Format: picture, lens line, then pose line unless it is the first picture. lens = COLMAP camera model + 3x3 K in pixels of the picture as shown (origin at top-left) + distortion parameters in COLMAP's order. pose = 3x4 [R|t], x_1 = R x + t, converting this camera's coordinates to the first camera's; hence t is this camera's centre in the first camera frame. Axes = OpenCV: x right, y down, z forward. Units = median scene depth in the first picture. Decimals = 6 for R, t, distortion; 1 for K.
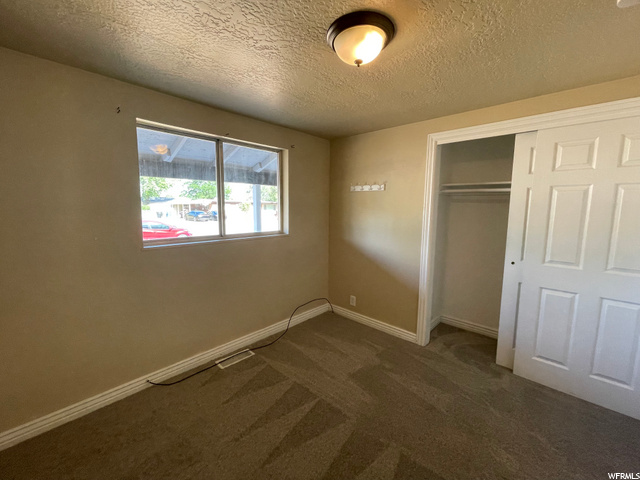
lens RADIAL K [[259.4, 0, 318.6], [0, 259.4, 236.9], [0, 0, 1]] dist [-0.002741, 0.000279]
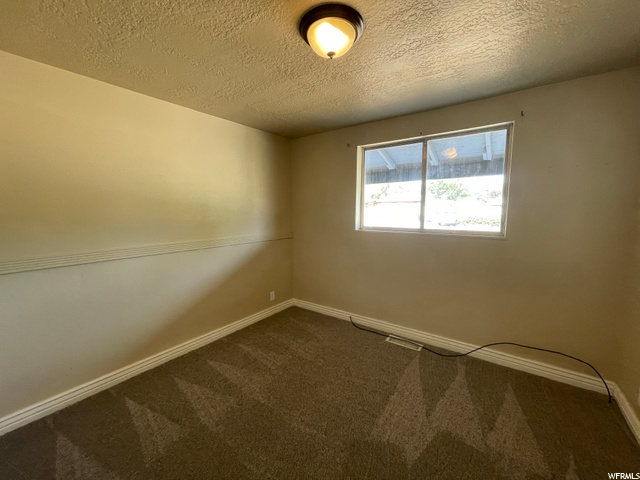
lens RADIAL K [[259.4, 0, 318.6], [0, 259.4, 236.9], [0, 0, 1]] dist [-0.002741, 0.000279]
pose [[0.127224, 0.099381, -0.986883, 0.640125], [-0.107662, 0.990473, 0.085863, -0.022342], [0.986014, 0.095326, 0.136711, 0.450843]]
